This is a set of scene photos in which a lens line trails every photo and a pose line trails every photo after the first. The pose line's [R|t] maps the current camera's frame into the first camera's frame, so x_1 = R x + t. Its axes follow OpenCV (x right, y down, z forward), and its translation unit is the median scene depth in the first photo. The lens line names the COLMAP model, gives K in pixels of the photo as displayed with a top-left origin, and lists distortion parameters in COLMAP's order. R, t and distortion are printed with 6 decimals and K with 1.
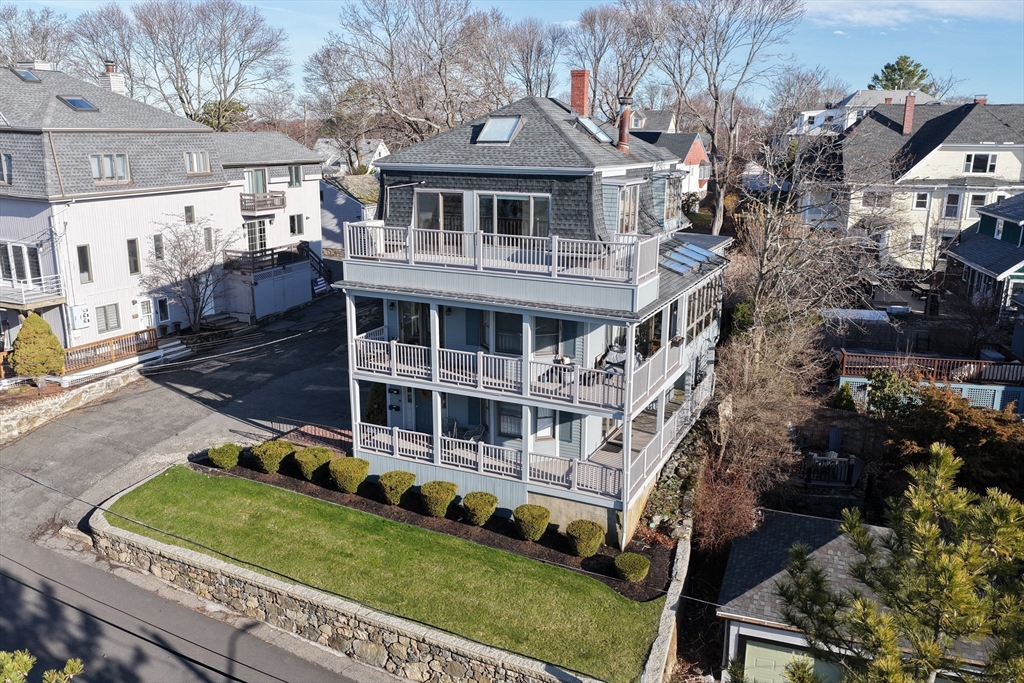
lens RADIAL K [[846.0, 0, 512.3], [0, 846.0, 335.6], [0, 0, 1]] dist [-0.003503, 0.016459]
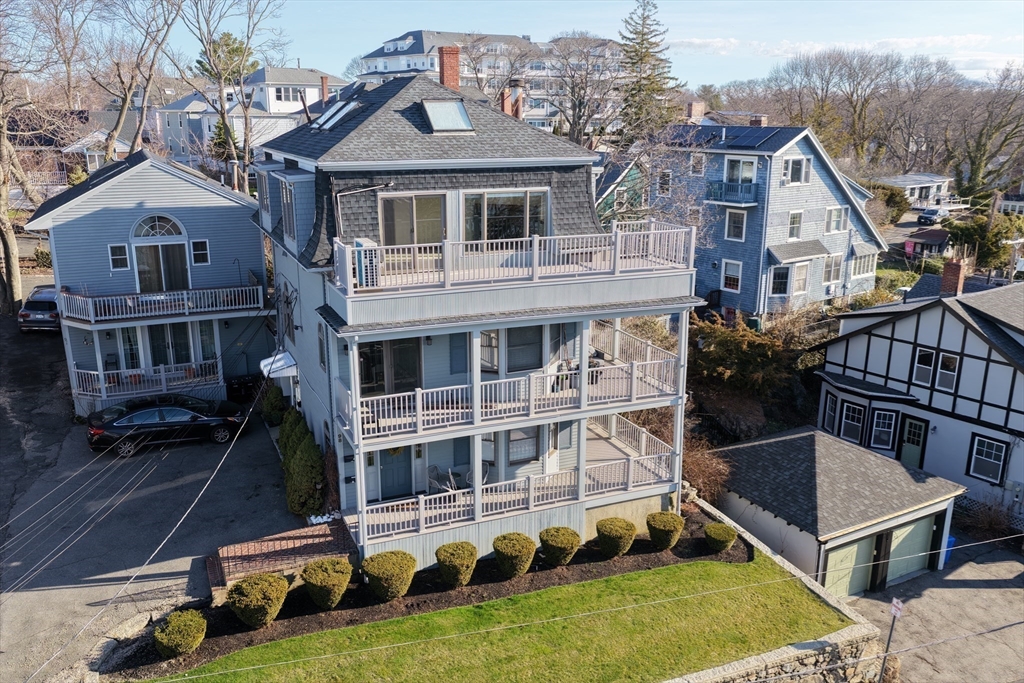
lens RADIAL K [[846.0, 0, 512.1], [0, 846.0, 348.2], [0, 0, 1]] dist [-0.003503, 0.016459]
pose [[0.658126, -0.206680, 0.723984, -0.646980], [0.179431, 0.976933, 0.115782, -0.106405], [-0.731214, 0.053706, 0.680030, 0.404762]]
